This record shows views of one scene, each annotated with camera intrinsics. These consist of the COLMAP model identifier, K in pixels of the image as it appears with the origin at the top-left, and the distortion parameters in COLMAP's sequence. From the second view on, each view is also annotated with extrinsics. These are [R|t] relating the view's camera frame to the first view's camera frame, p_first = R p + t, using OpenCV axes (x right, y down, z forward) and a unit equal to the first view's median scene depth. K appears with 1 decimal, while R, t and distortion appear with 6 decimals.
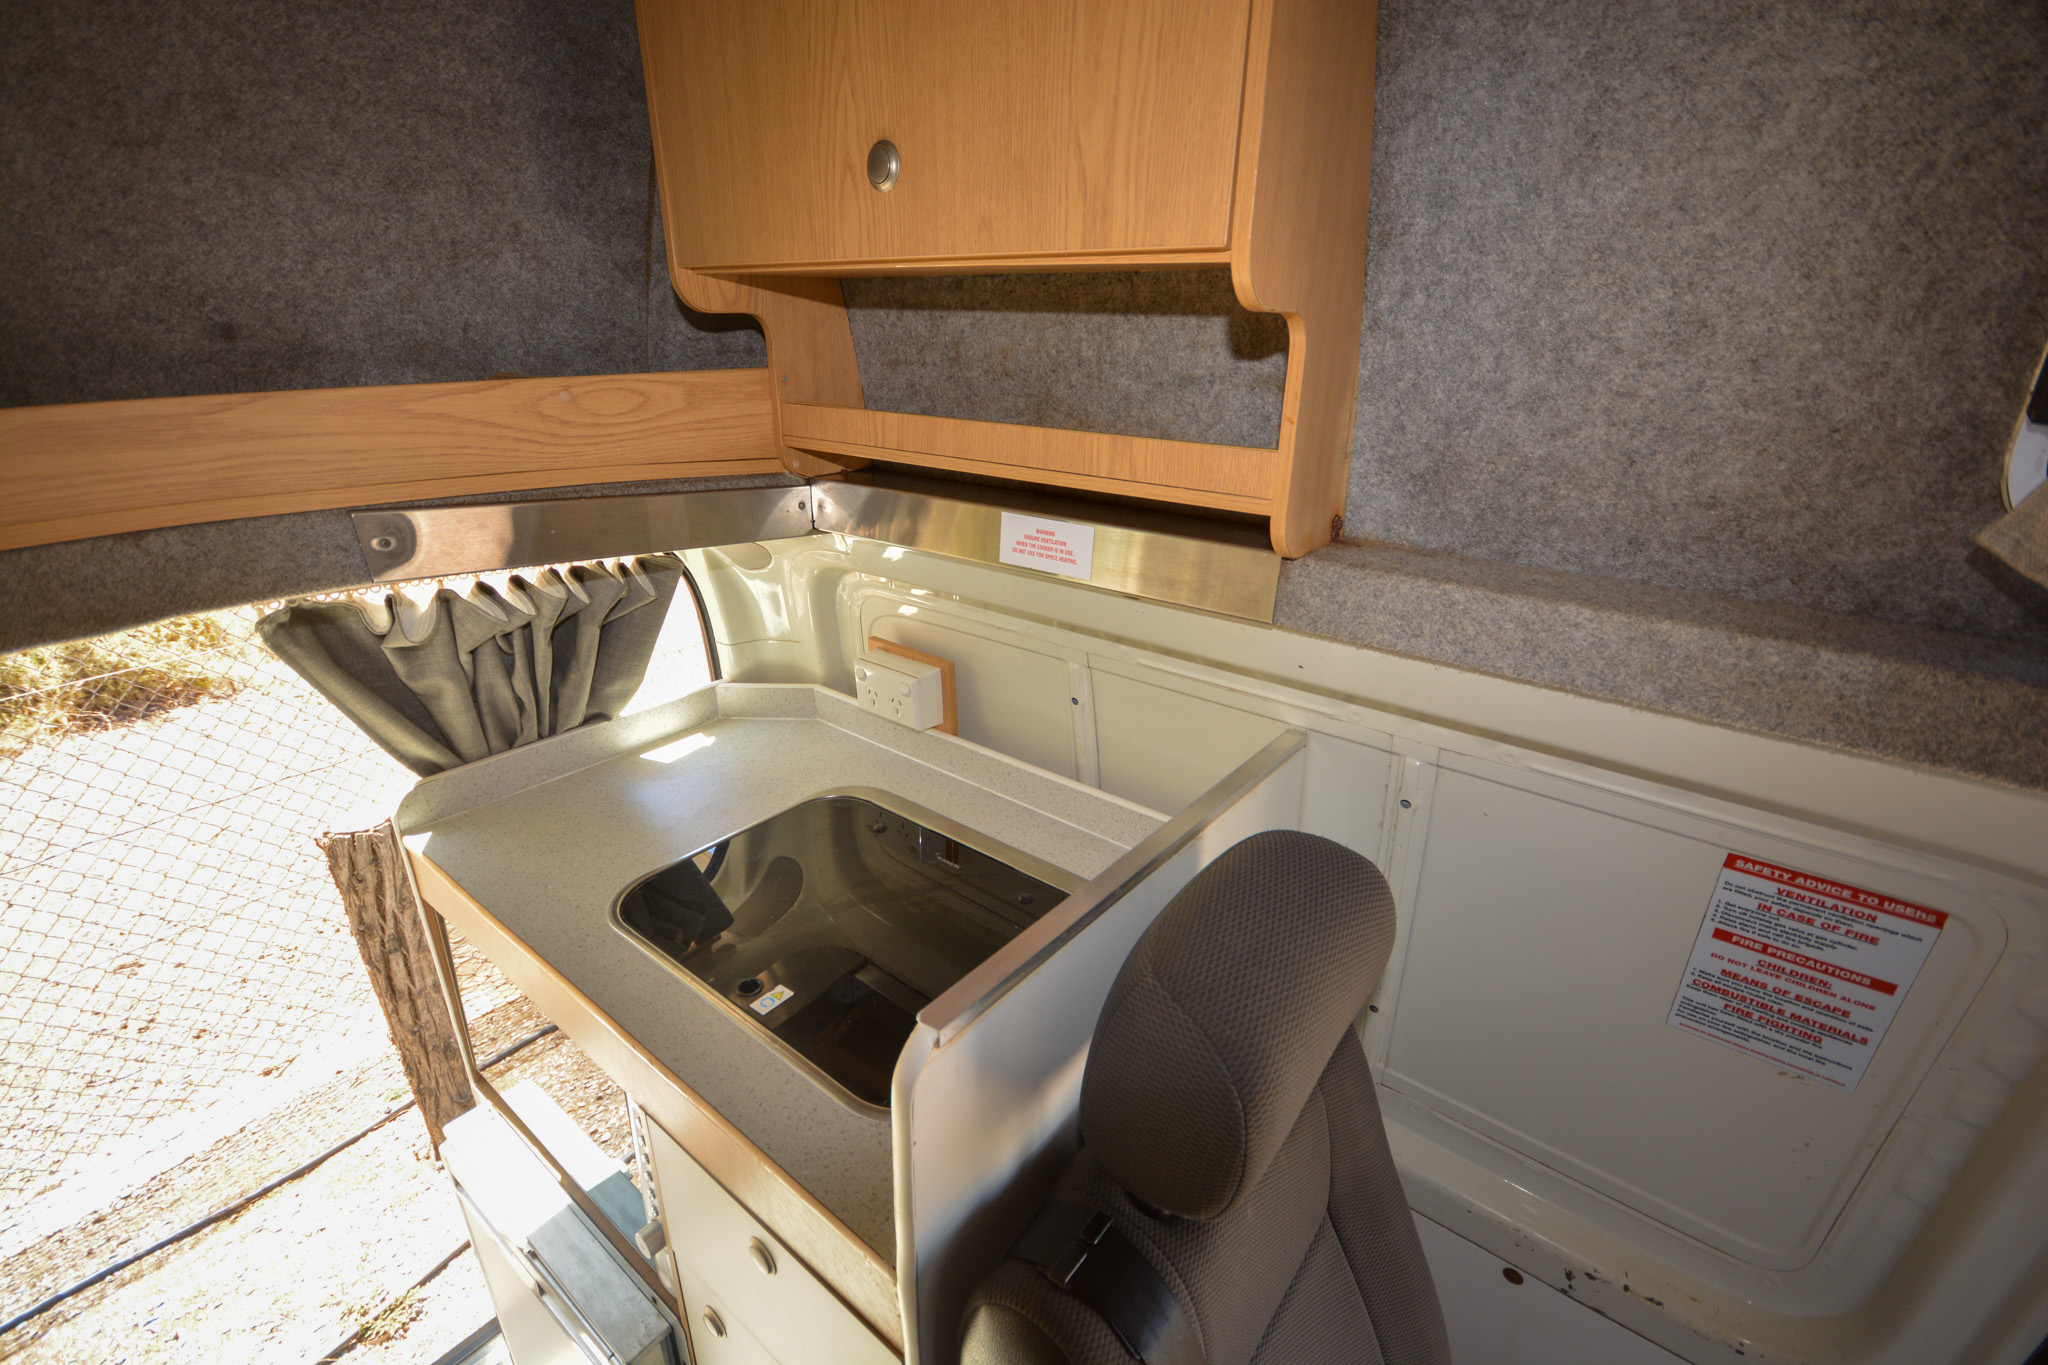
lens RADIAL K [[905.9, 0, 1020.9], [0, 905.9, 692.1], [0, 0, 1]] dist [0.006760, -0.012505]
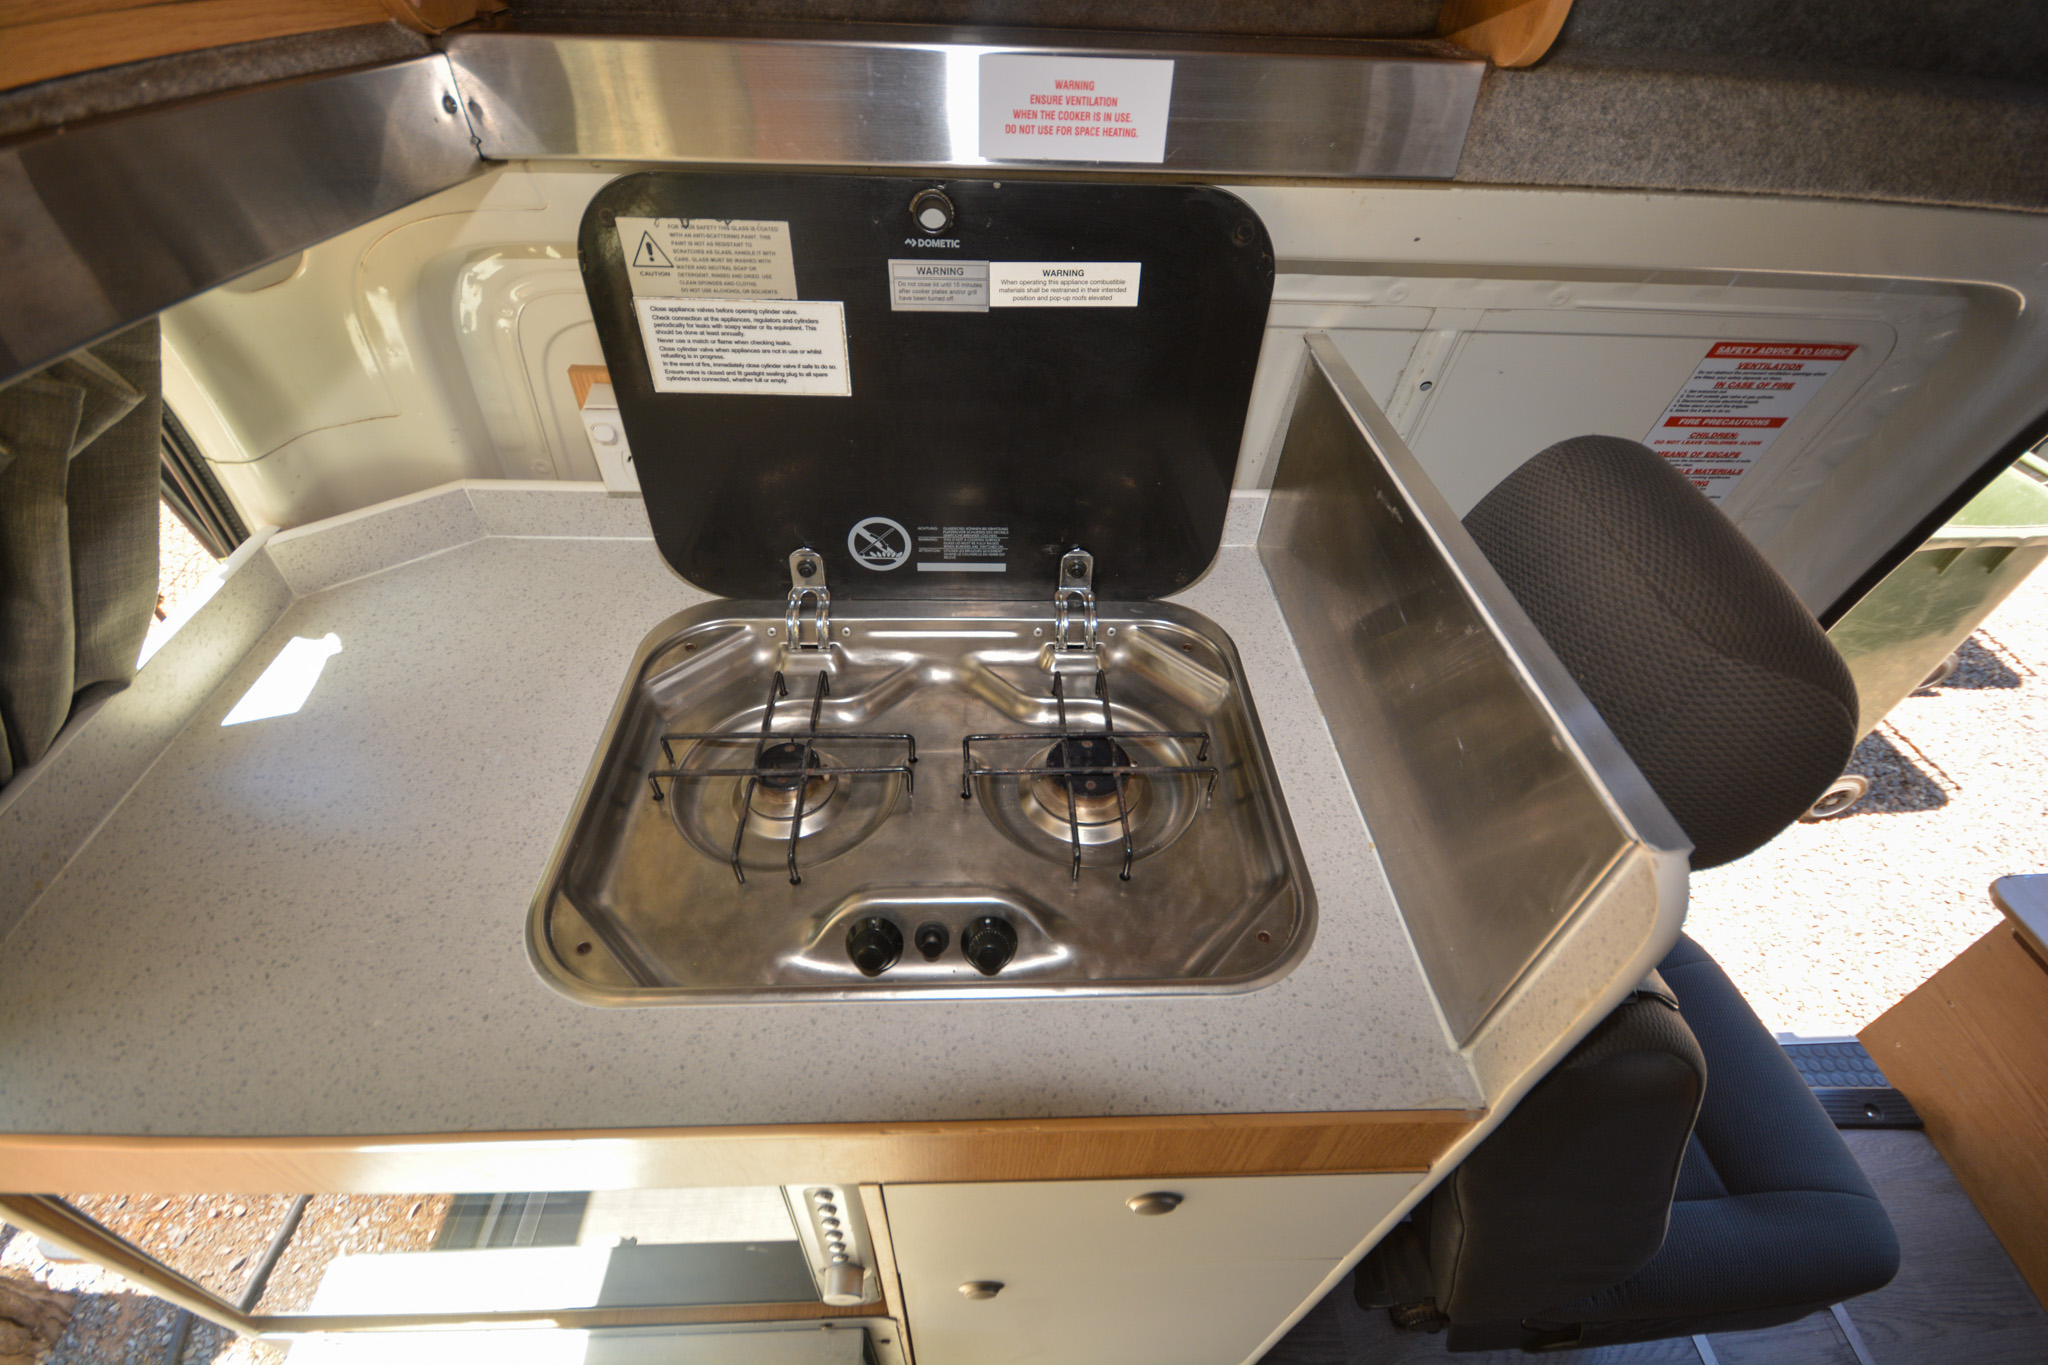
lens RADIAL K [[905.9, 0, 1020.9], [0, 905.9, 692.1], [0, 0, 1]] dist [0.006760, -0.012505]
pose [[0.755946, -0.434500, 0.489648, -0.327553], [0.225837, 0.875147, 0.427921, -0.063017], [-0.614445, -0.212905, 0.759690, 0.339444]]
